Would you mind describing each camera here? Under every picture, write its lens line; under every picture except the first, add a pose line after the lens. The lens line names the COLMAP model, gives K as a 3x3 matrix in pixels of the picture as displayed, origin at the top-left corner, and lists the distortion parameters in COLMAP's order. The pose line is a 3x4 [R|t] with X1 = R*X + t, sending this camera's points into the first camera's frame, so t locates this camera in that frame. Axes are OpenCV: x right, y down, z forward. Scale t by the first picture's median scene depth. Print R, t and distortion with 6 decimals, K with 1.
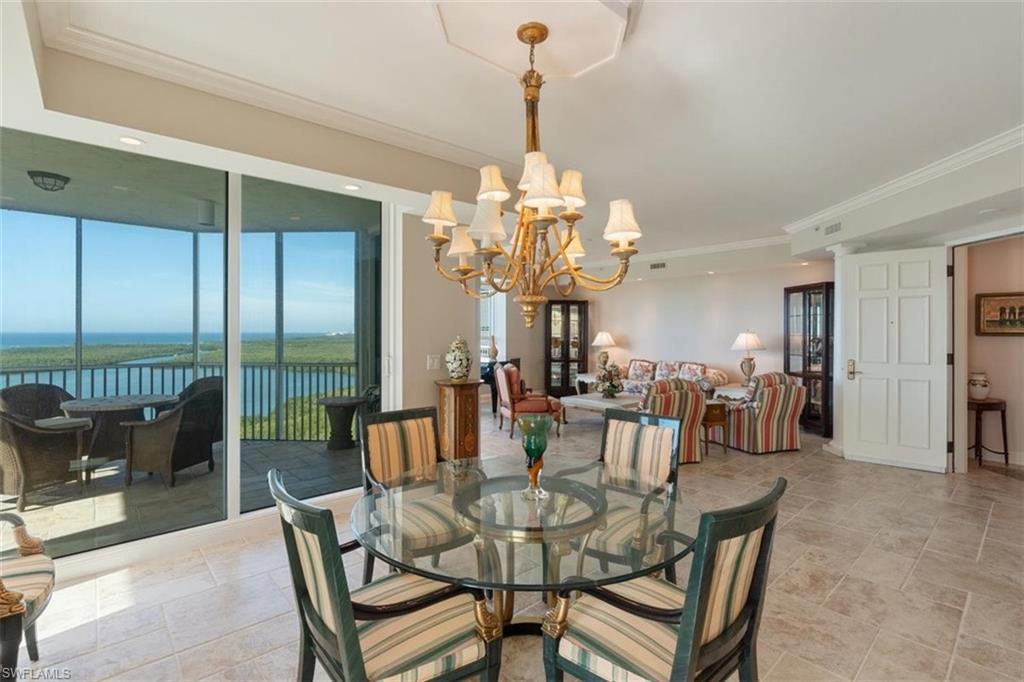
lens RADIAL K [[470.8, 0, 517.7], [0, 470.8, 340.1], [0, 0, 1]] dist [-0.007578, 0.002844]
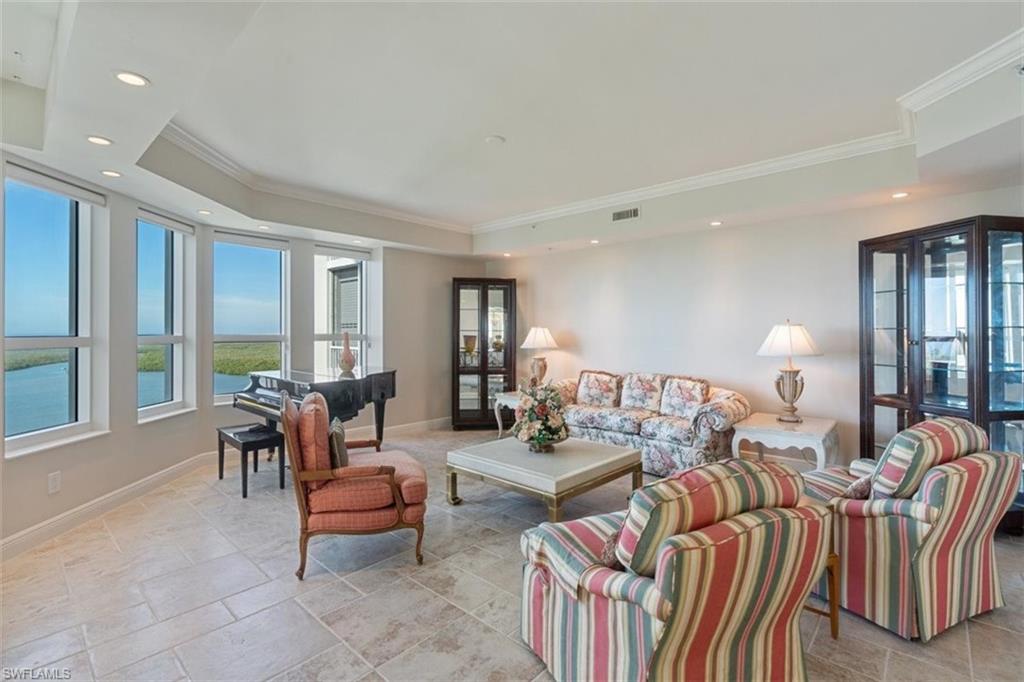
lens RADIAL K [[466.8, 0, 509.8], [0, 466.8, 333.6], [0, 0, 1]] dist [0.002778, 0.000301]
pose [[0.995974, -0.003393, 0.089582, 0.098464], [0.004752, 0.999877, -0.014954, 0.001120], [-0.089521, 0.015320, 0.995867, 0.424736]]
